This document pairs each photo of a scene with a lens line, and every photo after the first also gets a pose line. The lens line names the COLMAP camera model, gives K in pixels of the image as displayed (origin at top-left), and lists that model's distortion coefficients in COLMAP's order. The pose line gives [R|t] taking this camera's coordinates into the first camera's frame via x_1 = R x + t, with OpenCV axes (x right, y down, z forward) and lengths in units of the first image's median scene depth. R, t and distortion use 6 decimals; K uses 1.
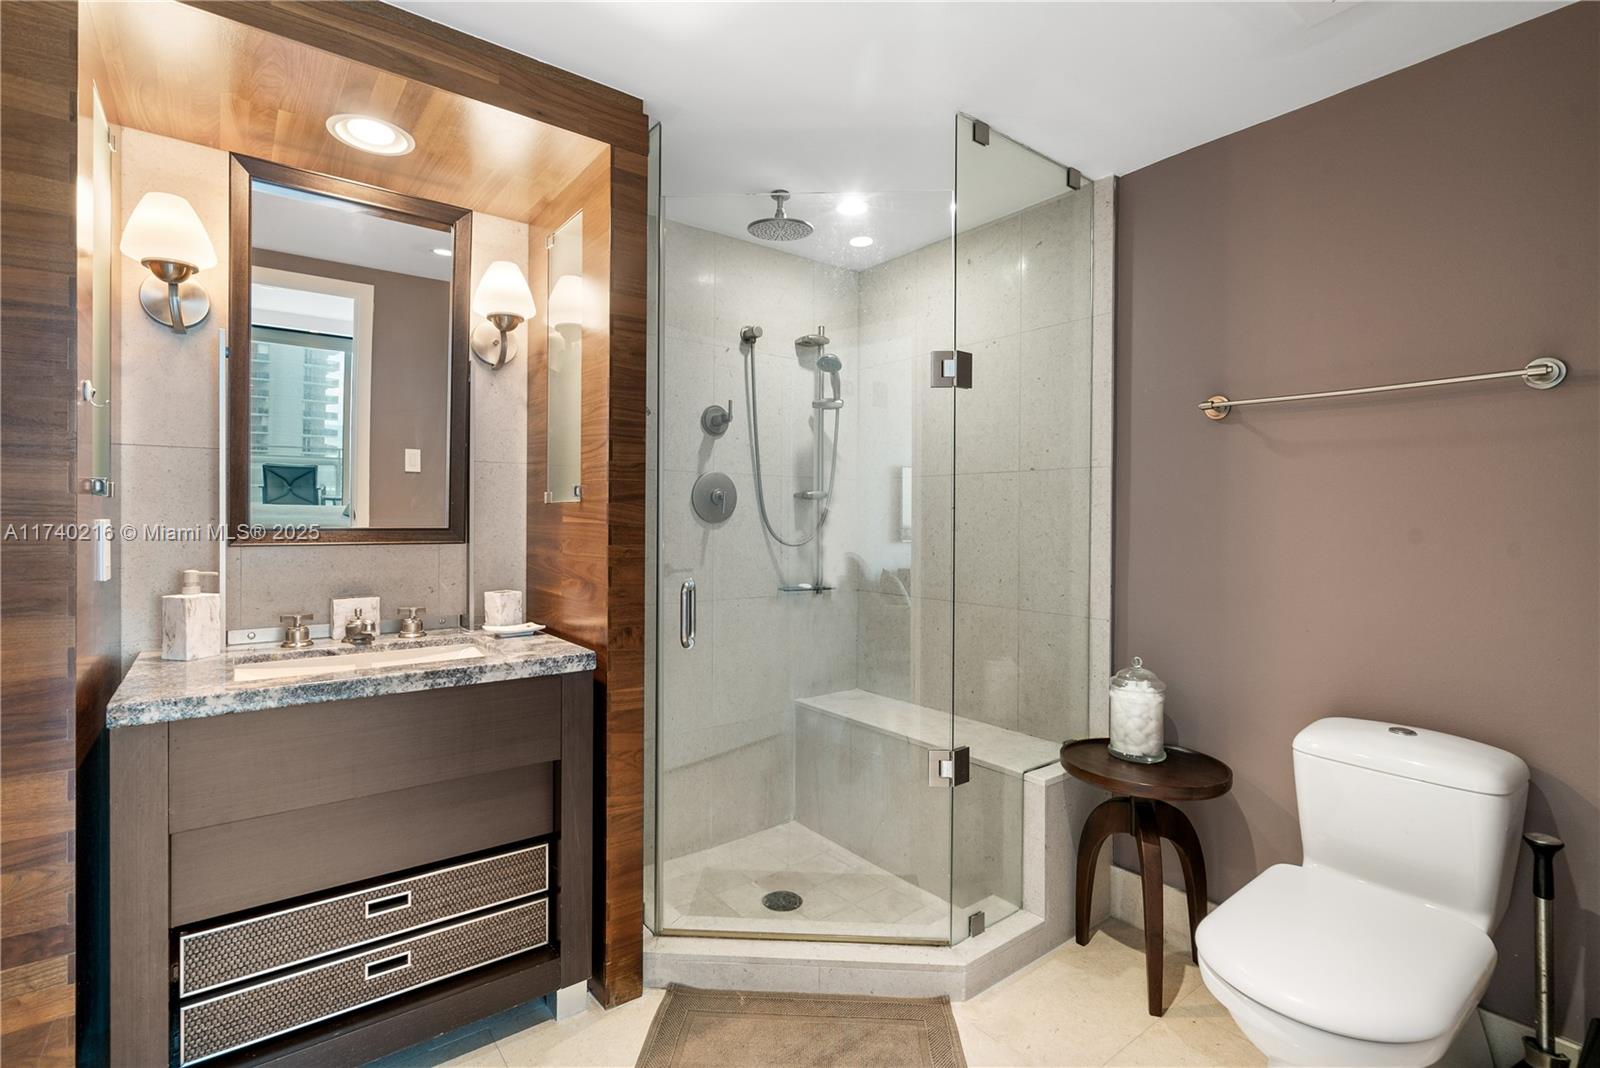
lens RADIAL K [[744.3, 0, 745.1], [0, 744.3, 518.5], [0, 0, 1]] dist [-0.000790, -0.000287]
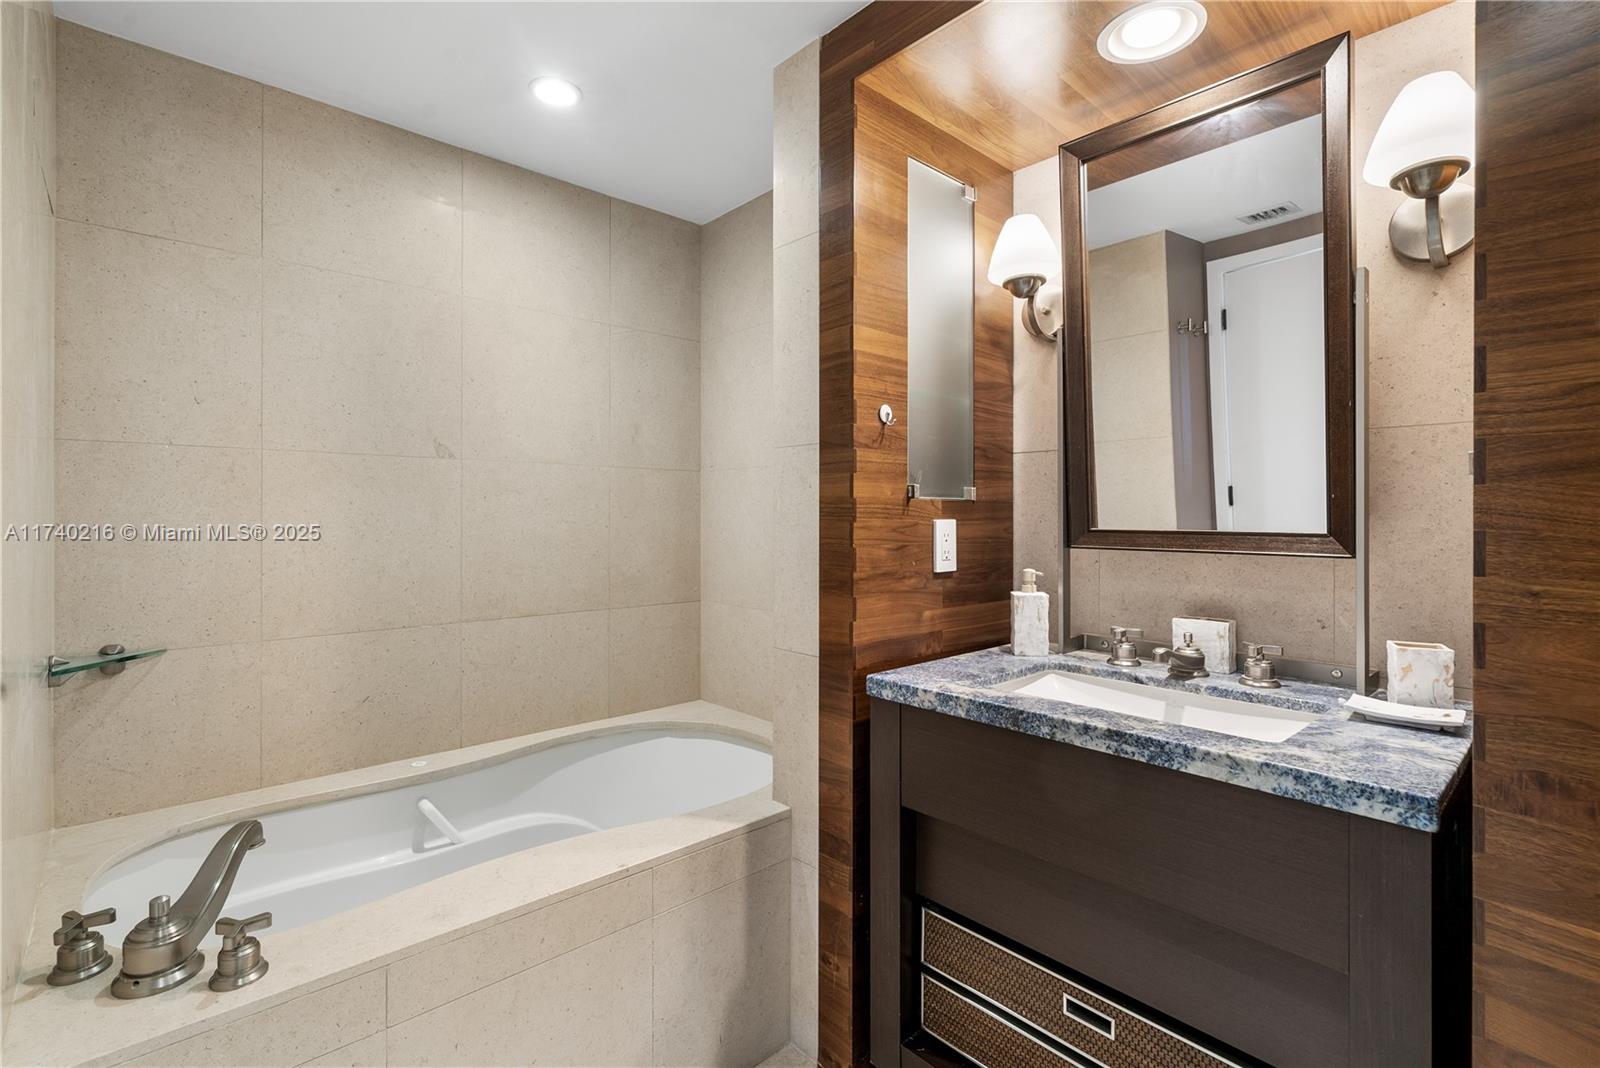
lens RADIAL K [[729.3, 0, 801.4], [0, 729.3, 516.1], [0, 0, 1]] dist [0.002790, 0.000732]
pose [[0.141895, -0.003493, -0.989876, 0.220278], [-0.001593, 0.999992, -0.003757, 0.000628], [0.989880, 0.002110, 0.141889, 0.560498]]
